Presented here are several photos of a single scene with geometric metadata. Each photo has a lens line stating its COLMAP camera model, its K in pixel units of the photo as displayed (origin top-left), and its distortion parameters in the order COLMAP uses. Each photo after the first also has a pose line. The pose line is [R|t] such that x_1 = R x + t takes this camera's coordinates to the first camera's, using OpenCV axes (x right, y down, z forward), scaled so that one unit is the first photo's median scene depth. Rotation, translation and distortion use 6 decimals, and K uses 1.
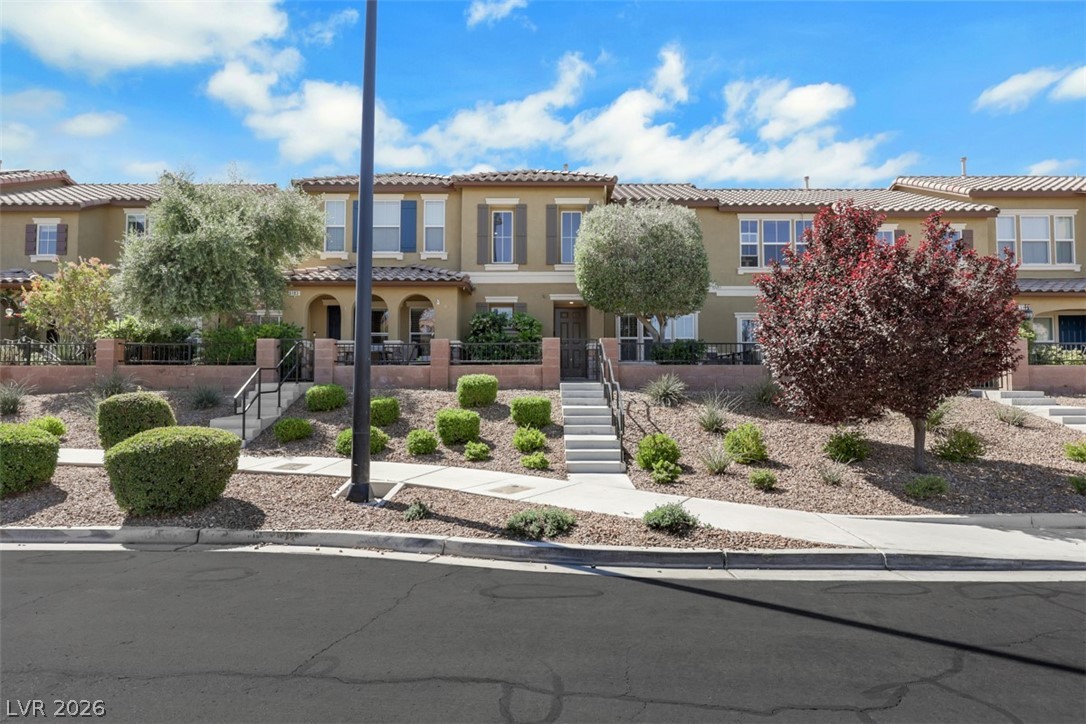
lens RADIAL K [[630.9, 0, 543.0], [0, 630.9, 362.0], [0, 0, 1]] dist [0.000570, -0.001406]
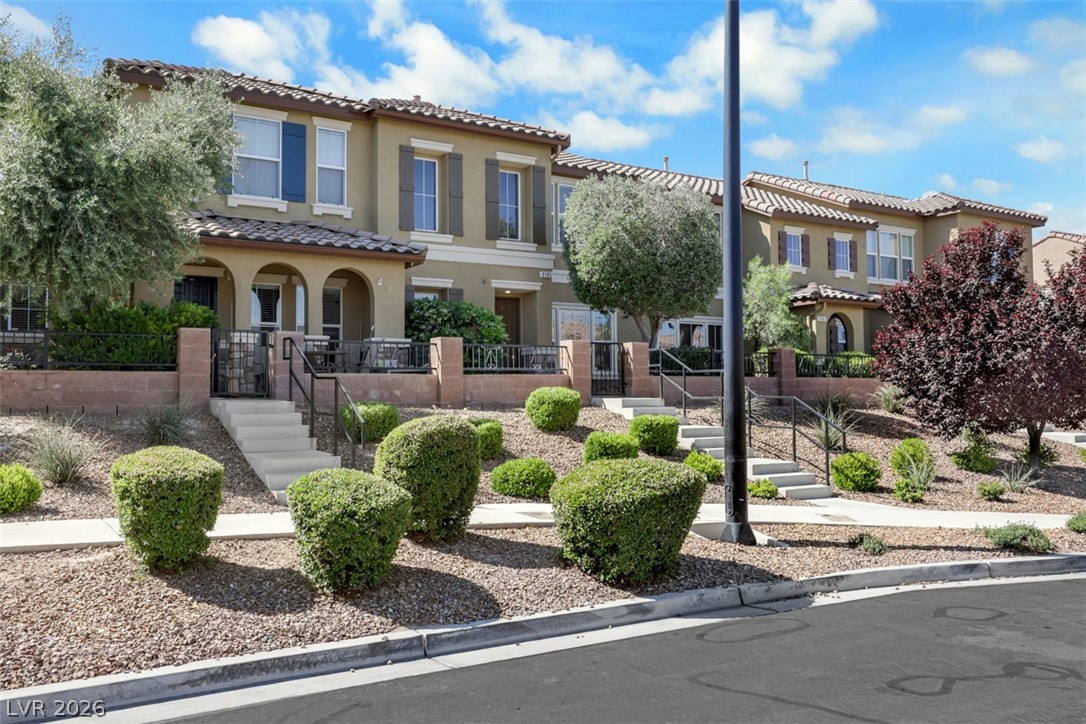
lens RADIAL K [[893.3, 0, 543.0], [0, 893.3, 362.0], [0, 0, 1]] dist [0.001477, 0.006043]
pose [[0.852257, 0.016623, 0.522859, -0.486719], [-0.012480, 0.999857, -0.011447, 0.001431], [-0.522974, 0.003230, 0.852343, 0.068976]]
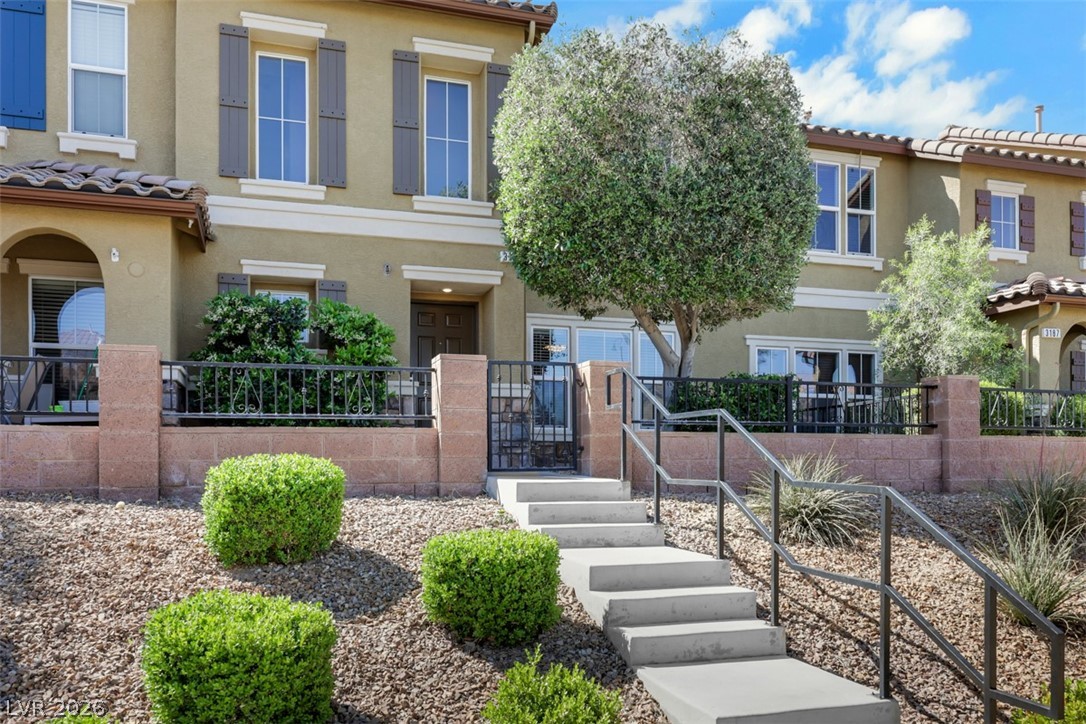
lens RADIAL K [[881.8, 0, 547.0], [0, 881.8, 472.3], [0, 0, 1]] dist [0.000698, 0.000239]
pose [[0.951213, -0.002713, 0.308524, -0.079765], [-0.010409, 0.999110, 0.040876, 0.006839], [-0.308360, -0.042093, 0.950338, 0.400018]]
